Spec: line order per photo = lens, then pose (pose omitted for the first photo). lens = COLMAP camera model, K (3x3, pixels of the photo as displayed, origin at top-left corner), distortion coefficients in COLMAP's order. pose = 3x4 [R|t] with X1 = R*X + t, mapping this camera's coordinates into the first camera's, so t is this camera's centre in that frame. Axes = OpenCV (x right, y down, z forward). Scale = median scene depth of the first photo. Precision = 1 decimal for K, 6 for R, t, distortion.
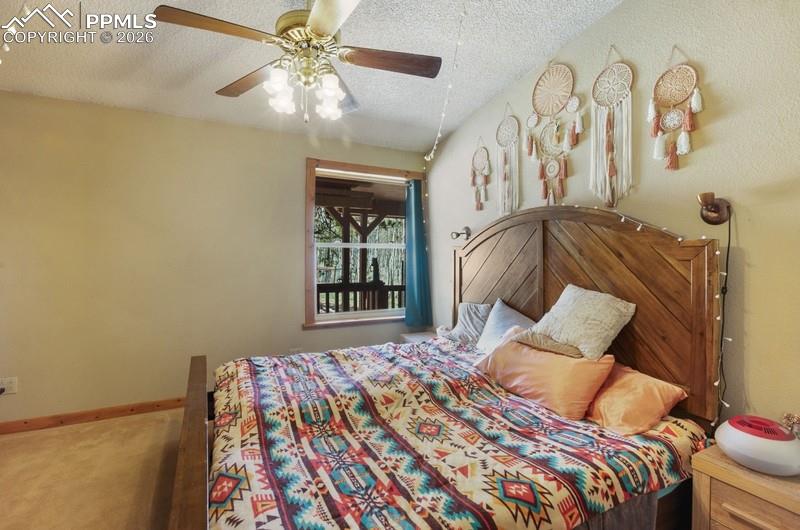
lens RADIAL K [[370.9, 0, 395.6], [0, 370.9, 256.4], [0, 0, 1]] dist [-0.030966, 0.000251]
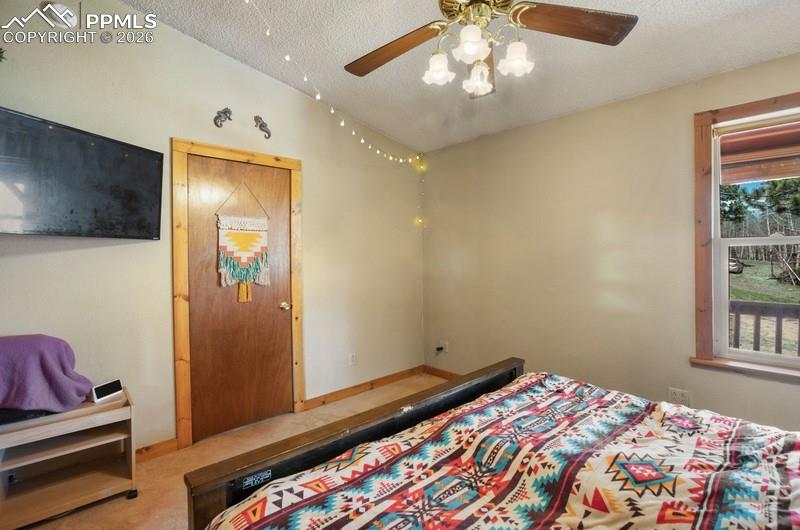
lens RADIAL K [[360.5, 0, 400.0], [0, 360.5, 265.0], [0, 0, 1]] dist [-0.020556, 0.000187]
pose [[0.278085, 0.004320, -0.960547, 0.439458], [0.007547, 0.999949, 0.006682, 0.003020], [0.960527, -0.009107, 0.278038, 0.547559]]
